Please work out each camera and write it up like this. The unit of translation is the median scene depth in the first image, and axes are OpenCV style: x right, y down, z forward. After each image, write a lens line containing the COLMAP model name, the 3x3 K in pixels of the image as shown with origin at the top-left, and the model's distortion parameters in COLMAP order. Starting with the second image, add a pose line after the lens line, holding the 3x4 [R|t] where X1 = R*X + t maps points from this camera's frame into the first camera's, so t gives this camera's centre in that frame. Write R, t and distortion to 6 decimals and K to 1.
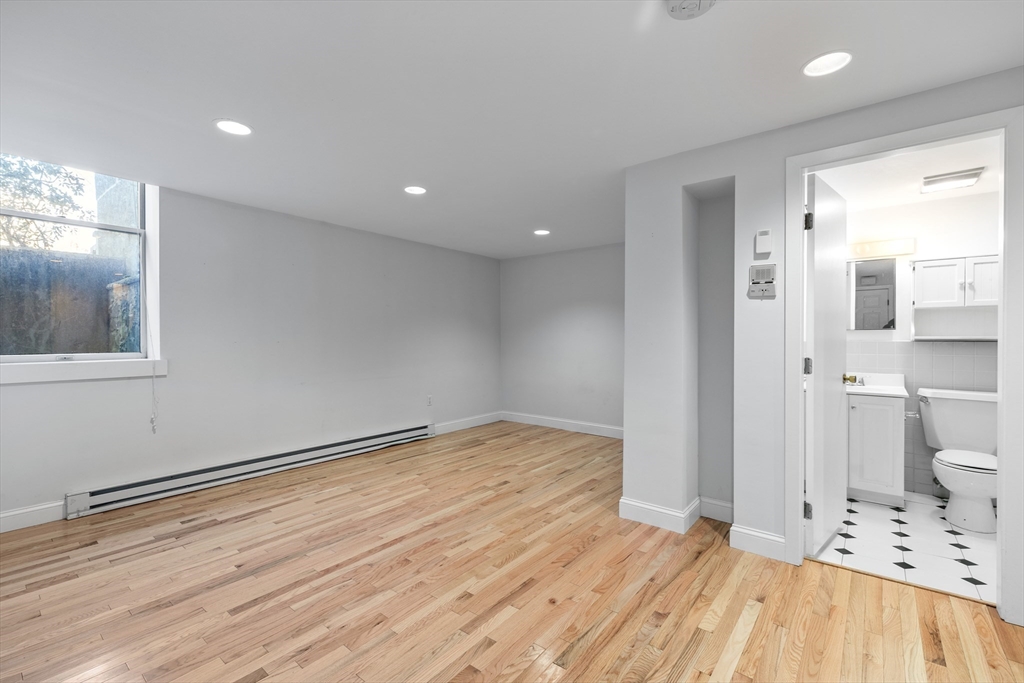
lens RADIAL K [[445.4, 0, 511.3], [0, 445.4, 339.1], [0, 0, 1]] dist [-0.000979, -0.000050]
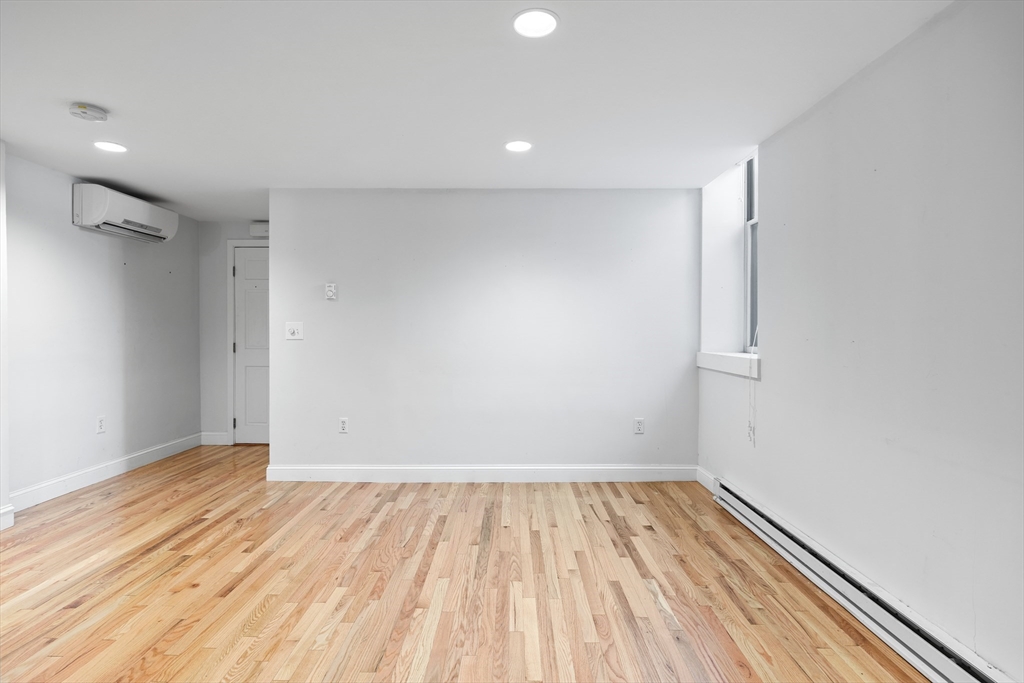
lens RADIAL K [[518.9, 0, 510.0], [0, 518.9, 336.0], [0, 0, 1]] dist [-0.003484, 0.001106]
pose [[-0.787105, 0.005712, -0.616792, 0.187548], [-0.004844, 0.999869, 0.015441, -0.013364], [0.616800, 0.015141, -0.786975, 1.745687]]
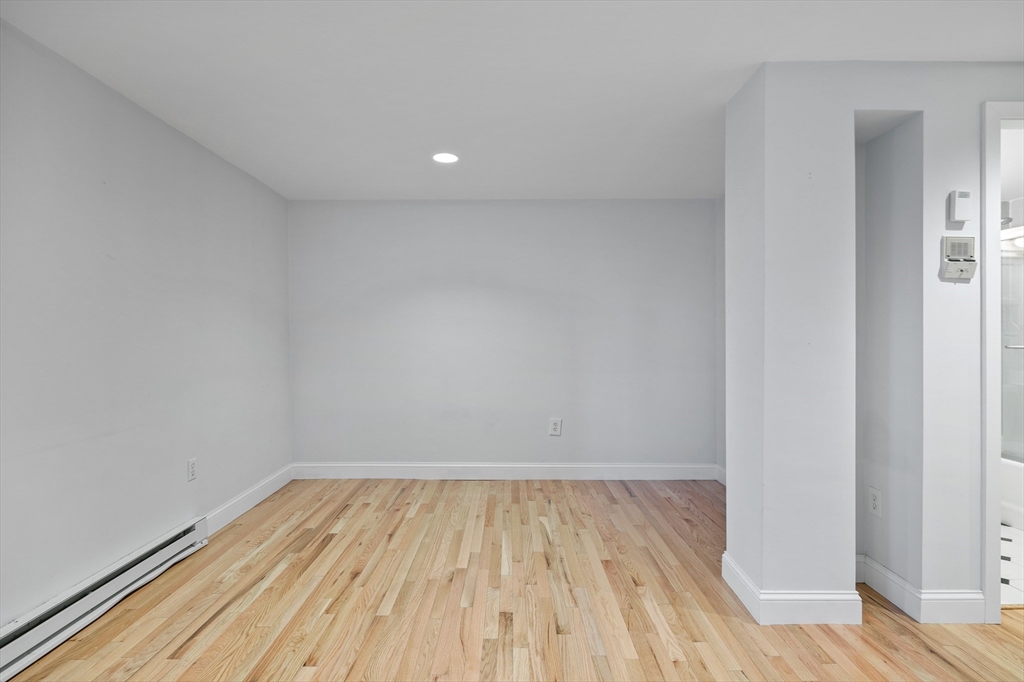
lens RADIAL K [[518.9, 0, 511.0], [0, 518.9, 338.0], [0, 0, 1]] dist [-0.003484, 0.001106]
pose [[0.779168, -0.005468, 0.626791, -0.489296], [0.004068, 0.999985, 0.003668, -0.001931], [-0.626801, -0.000308, 0.779179, 0.679429]]
